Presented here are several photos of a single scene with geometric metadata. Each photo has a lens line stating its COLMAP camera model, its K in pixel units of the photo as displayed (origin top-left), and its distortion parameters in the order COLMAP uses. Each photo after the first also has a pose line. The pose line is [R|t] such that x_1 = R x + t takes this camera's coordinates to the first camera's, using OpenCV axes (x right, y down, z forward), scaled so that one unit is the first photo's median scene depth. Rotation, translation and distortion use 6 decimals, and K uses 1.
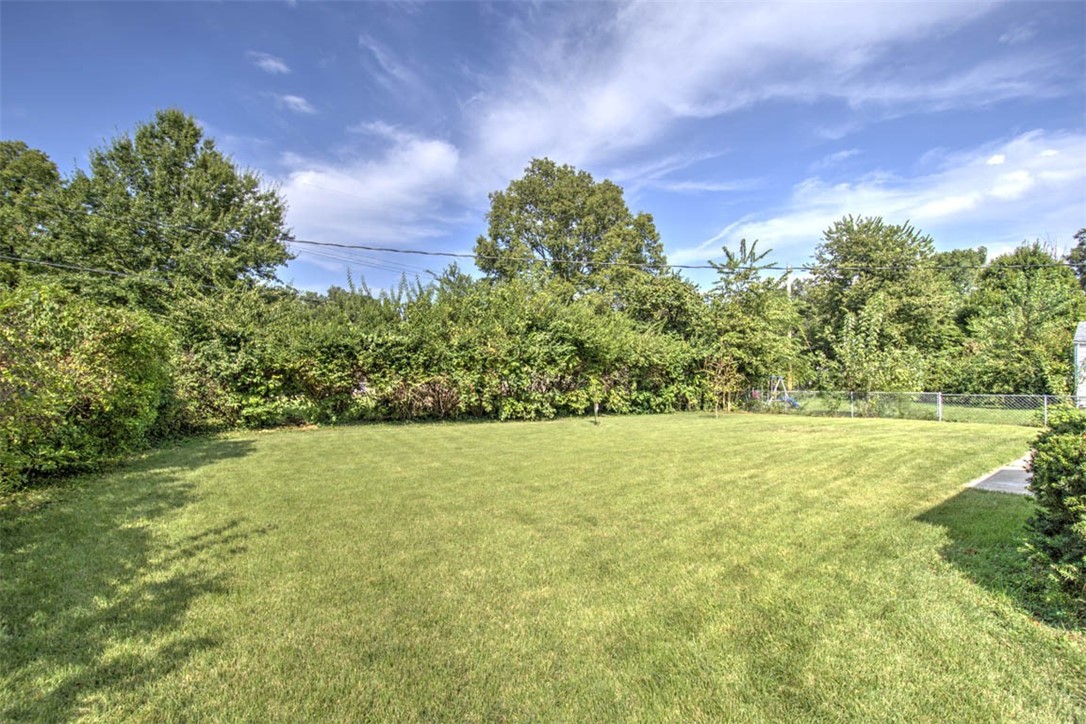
lens RADIAL K [[463.6, 0, 541.8], [0, 463.6, 374.4], [0, 0, 1]] dist [0.000829, 0.000455]
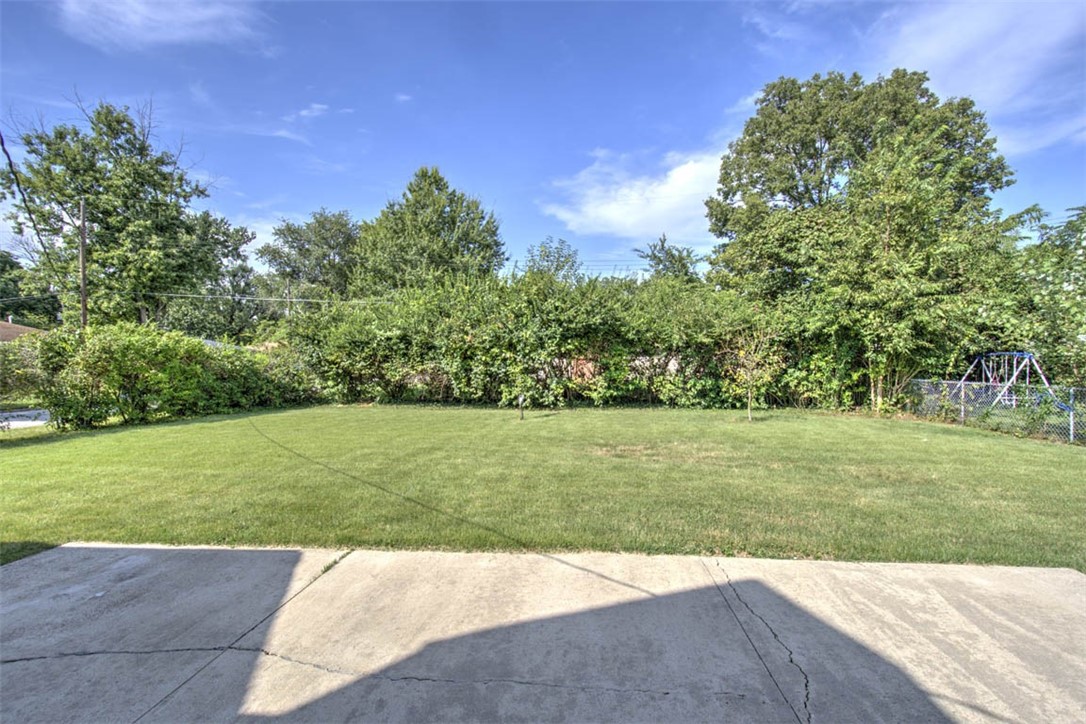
lens RADIAL K [[463.6, 0, 541.8], [0, 463.6, 374.4], [0, 0, 1]] dist [0.000829, 0.000455]
pose [[0.742634, 0.007010, -0.669661, 0.512386], [0.024282, 0.999006, 0.037385, -0.004618], [0.669257, -0.044024, 0.741725, 0.259563]]
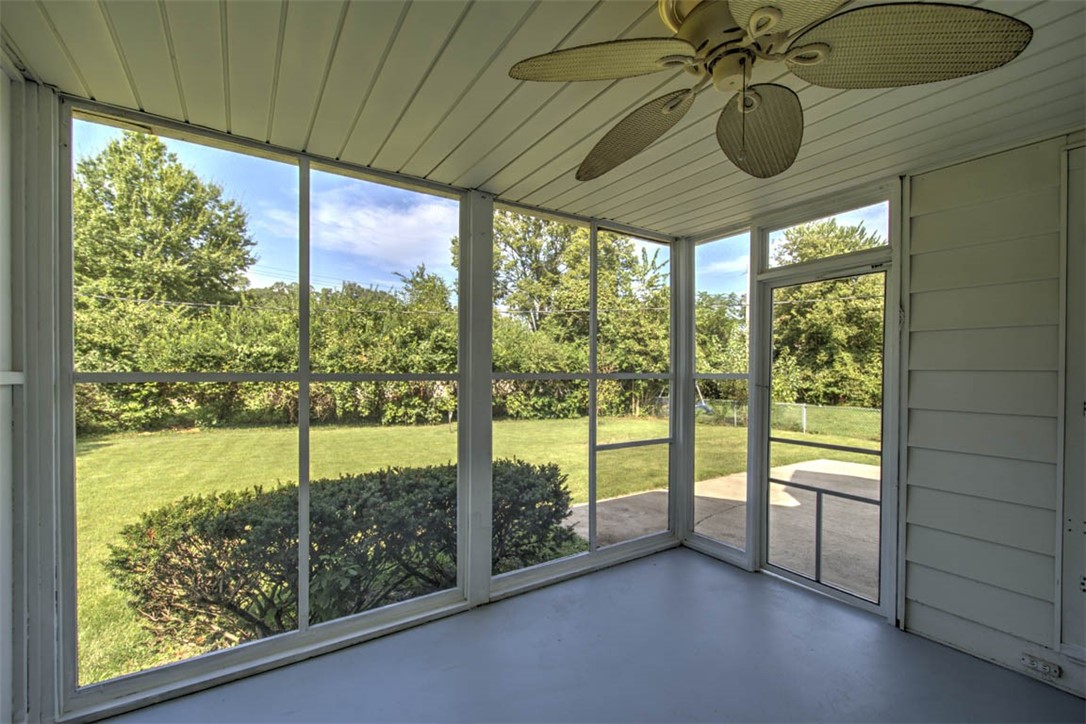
lens RADIAL K [[463.6, 0, 541.8], [0, 463.6, 374.4], [0, 0, 1]] dist [0.000829, 0.000455]
pose [[0.998204, 0.008740, -0.059272, 0.268807], [-0.007941, 0.999875, 0.013705, -0.026327], [0.059385, -0.013210, 0.998148, -0.024558]]
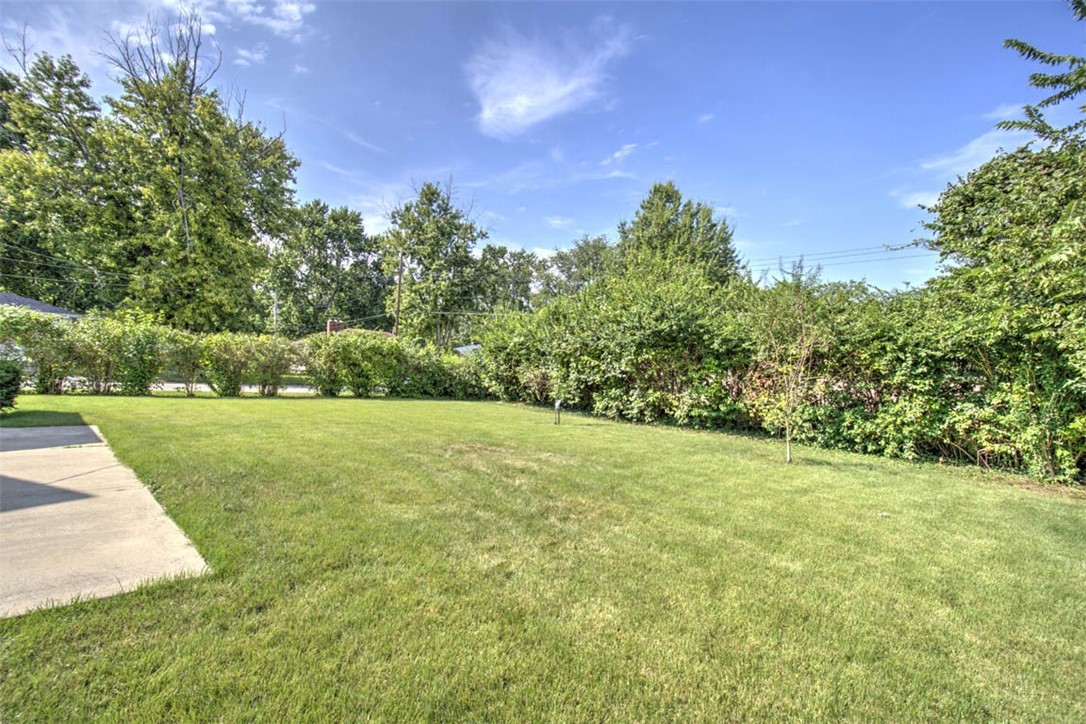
lens RADIAL K [[465.7, 0, 539.8], [0, 465.7, 376.6], [0, 0, 1]] dist [-0.003073, -0.000088]
pose [[0.196585, 0.015974, -0.980357, 0.683479], [-0.038828, 0.999210, 0.008495, 0.009400], [0.979718, 0.036395, 0.197050, 0.546544]]
